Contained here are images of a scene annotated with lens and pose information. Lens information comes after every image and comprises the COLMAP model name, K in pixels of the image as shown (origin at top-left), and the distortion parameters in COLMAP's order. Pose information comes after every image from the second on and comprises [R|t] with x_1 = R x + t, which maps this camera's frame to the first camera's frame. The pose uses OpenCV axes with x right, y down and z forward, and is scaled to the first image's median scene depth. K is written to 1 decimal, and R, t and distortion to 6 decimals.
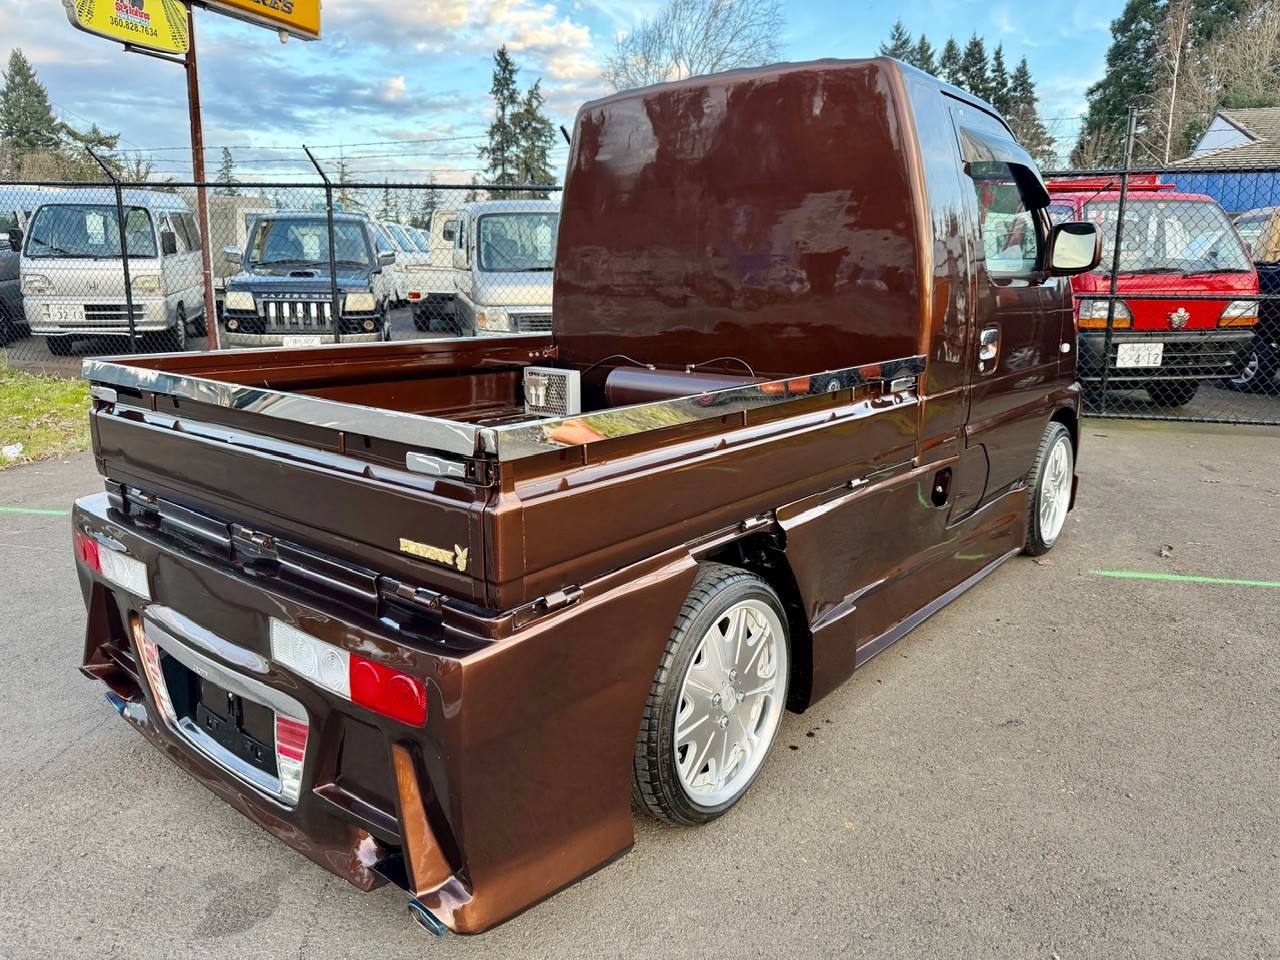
lens RADIAL K [[911.3, 0, 642.3], [0, 911.3, 487.0], [0, 0, 1]] dist [0.011092, -0.017239]
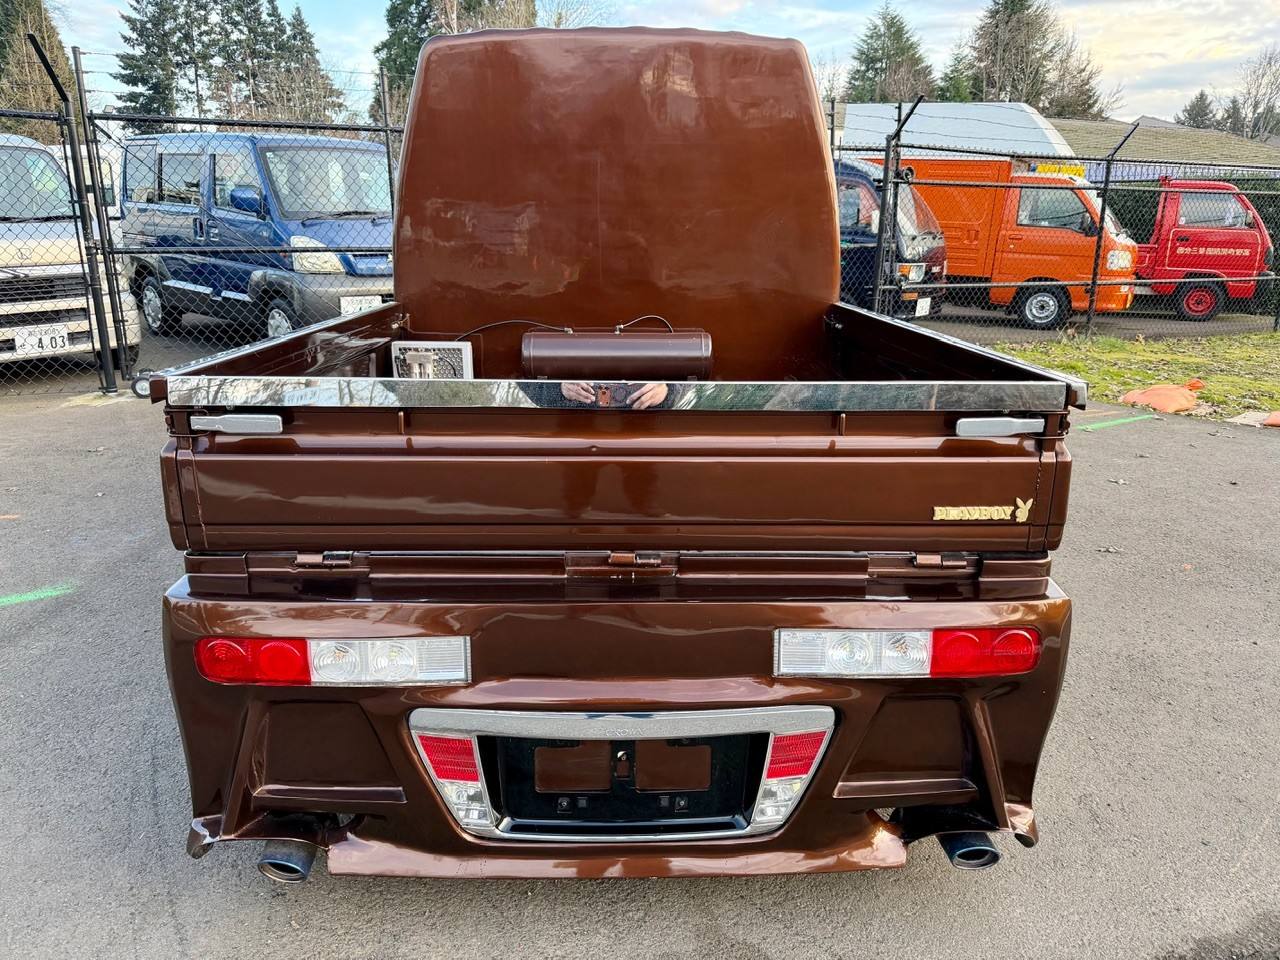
lens RADIAL K [[911.3, 0, 638.1], [0, 911.3, 478.6], [0, 0, 1]] dist [0.011092, -0.017239]
pose [[0.767927, -0.170962, 0.617300, -0.611919], [0.145140, 0.985099, 0.092269, -0.062275], [-0.623877, 0.018739, 0.781298, 0.230588]]
